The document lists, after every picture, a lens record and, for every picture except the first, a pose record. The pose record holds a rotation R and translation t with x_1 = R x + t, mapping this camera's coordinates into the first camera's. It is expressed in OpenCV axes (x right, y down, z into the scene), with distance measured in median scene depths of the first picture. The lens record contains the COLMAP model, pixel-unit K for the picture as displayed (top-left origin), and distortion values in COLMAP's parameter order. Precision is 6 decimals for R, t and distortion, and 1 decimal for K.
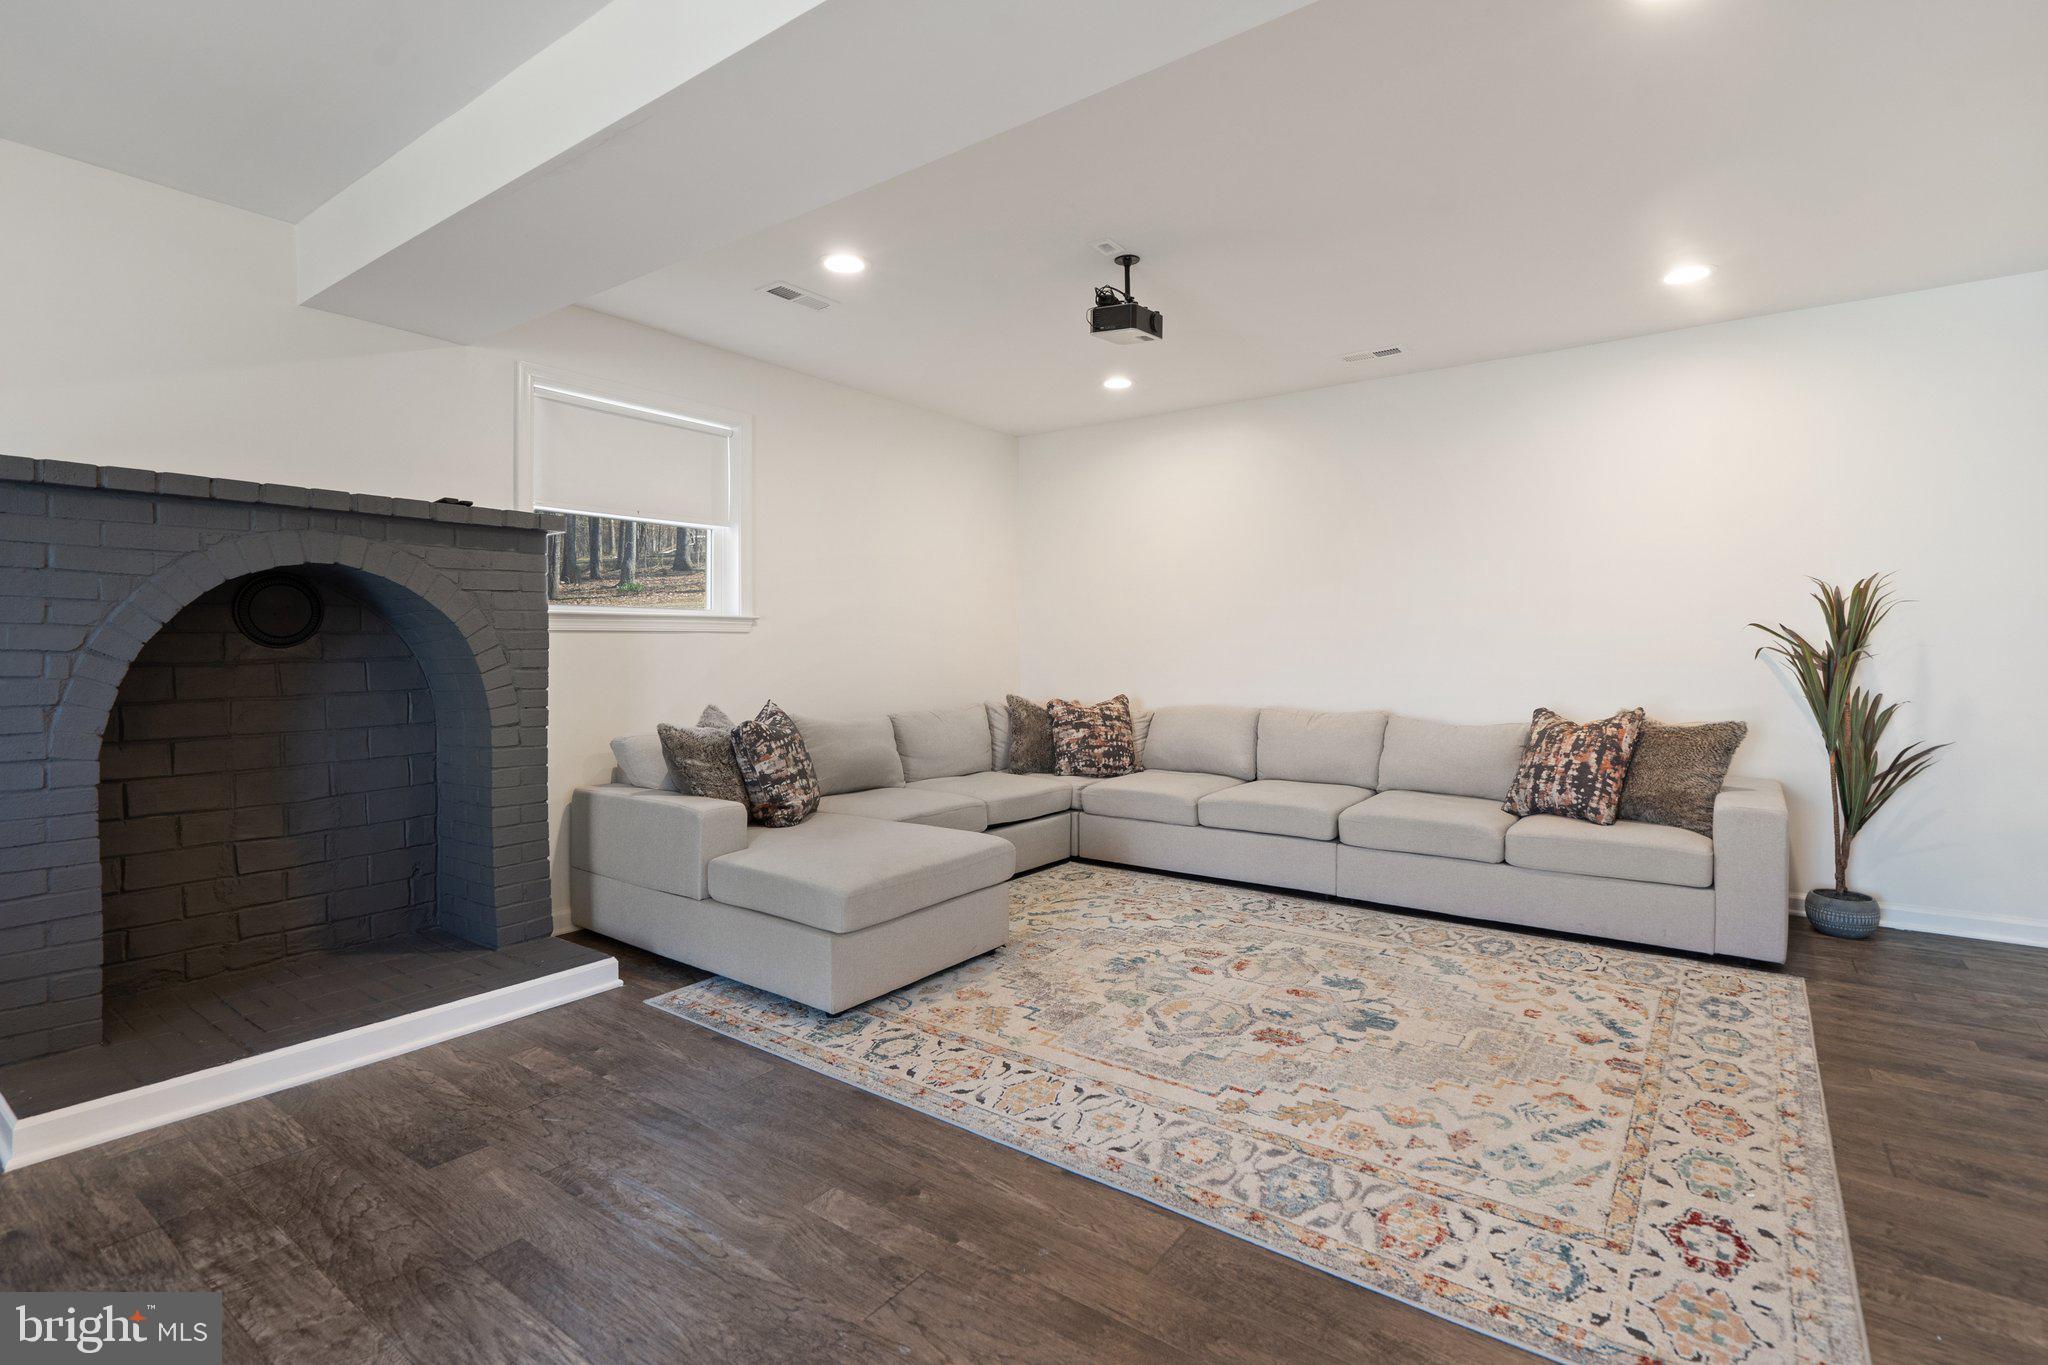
lens RADIAL K [[959.3, 0, 1020.0], [0, 959.3, 668.8], [0, 0, 1]] dist [-0.008068, 0.003185]
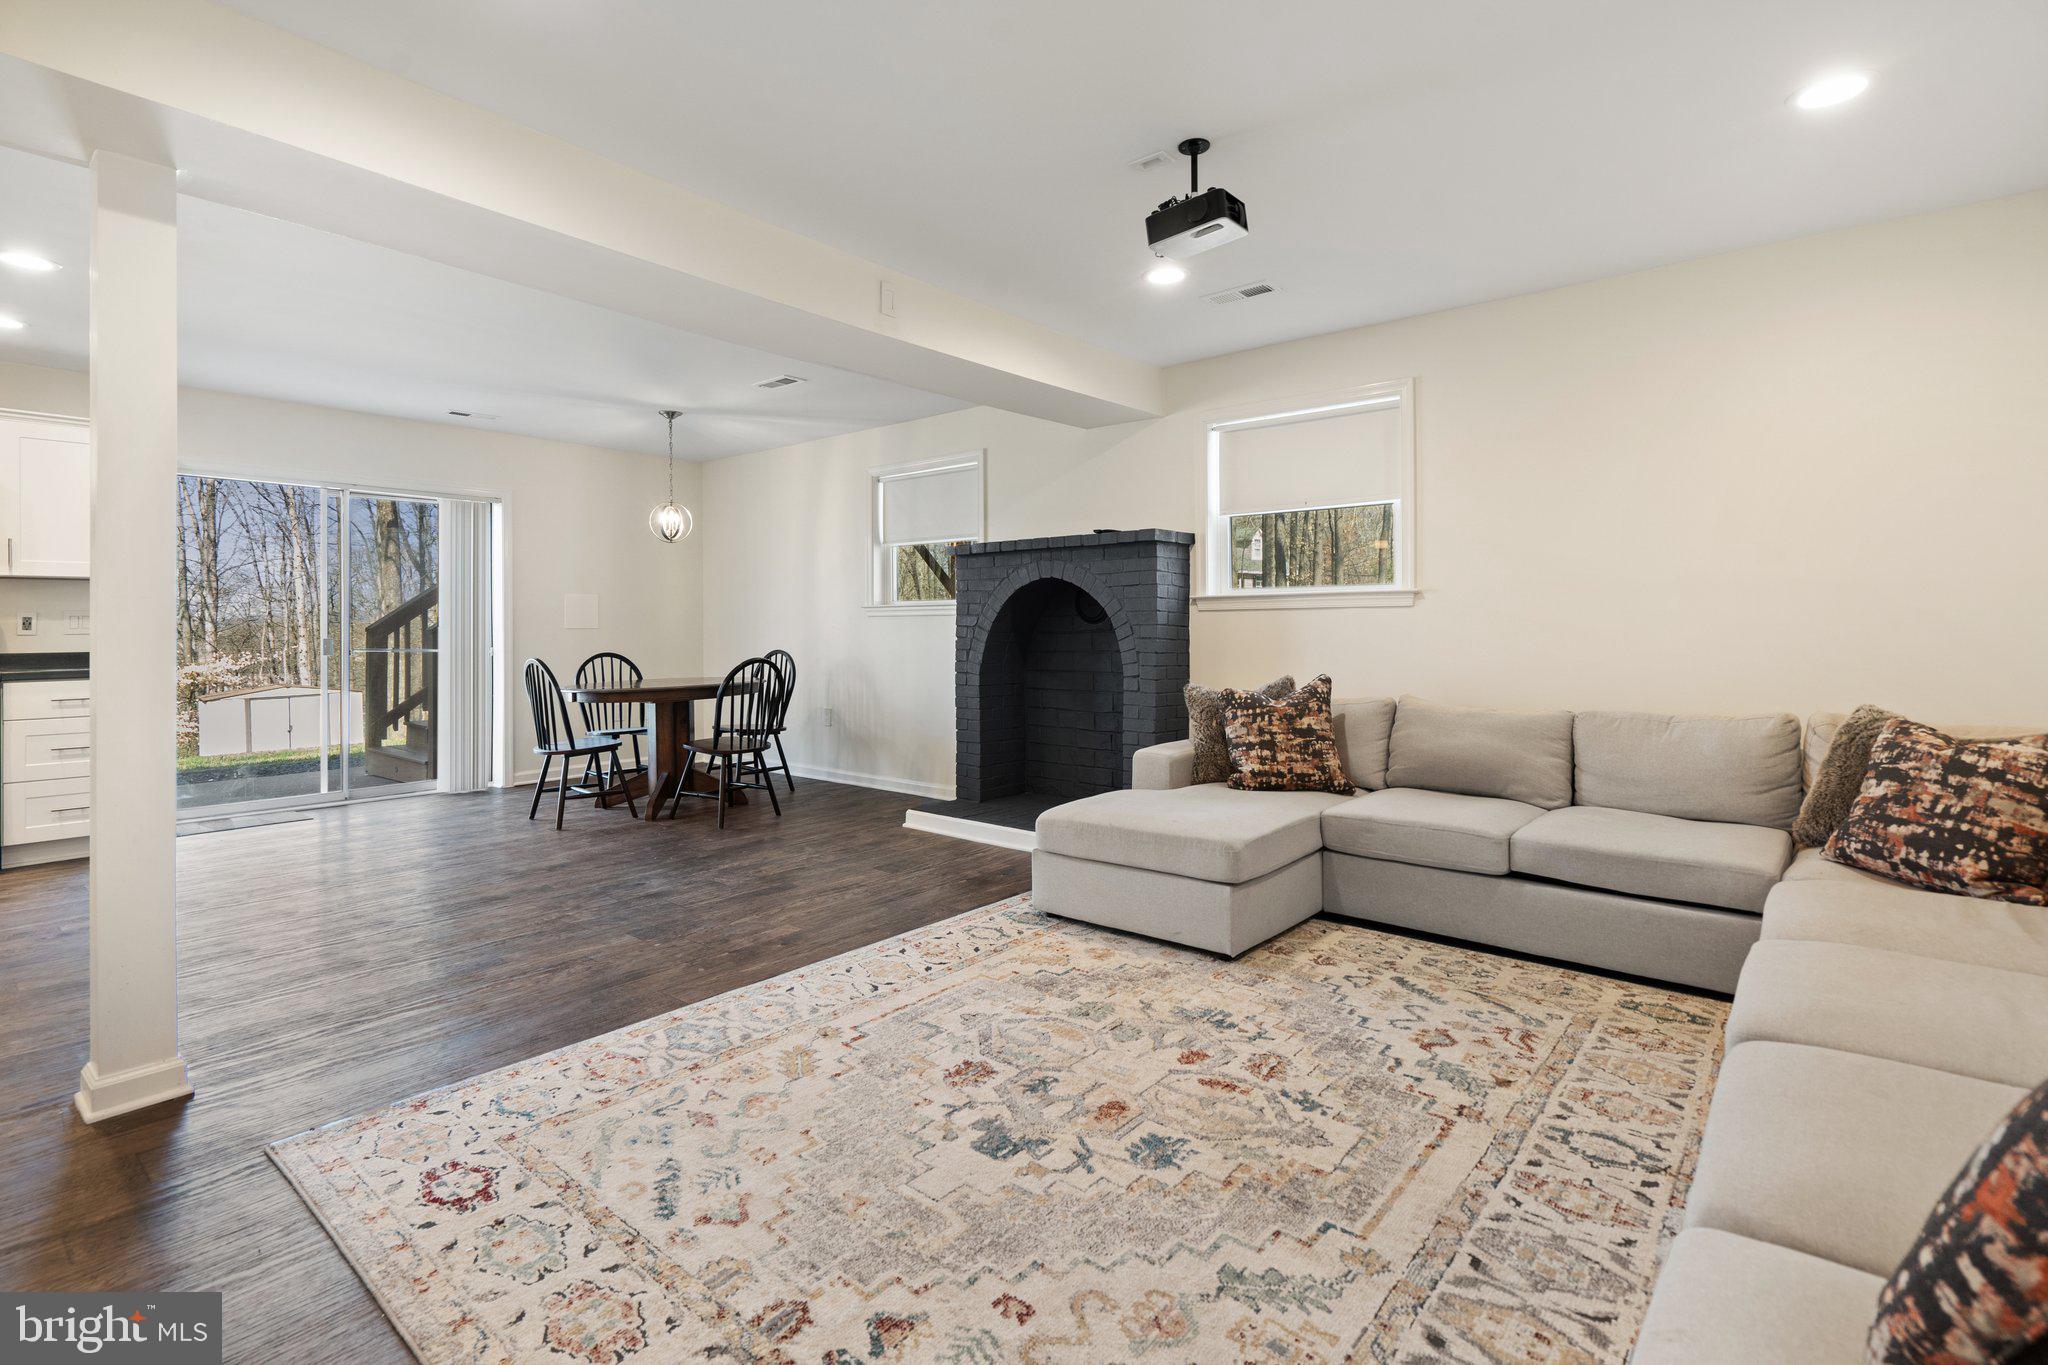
lens RADIAL K [[959.3, 0, 1016.8], [0, 959.3, 637.3], [0, 0, 1]] dist [-0.008068, 0.003185]
pose [[-0.061567, 0.015469, -0.997983, 0.939547], [-0.016290, 0.999731, 0.016502, -0.022061], [0.997970, 0.017273, -0.061298, 0.906038]]
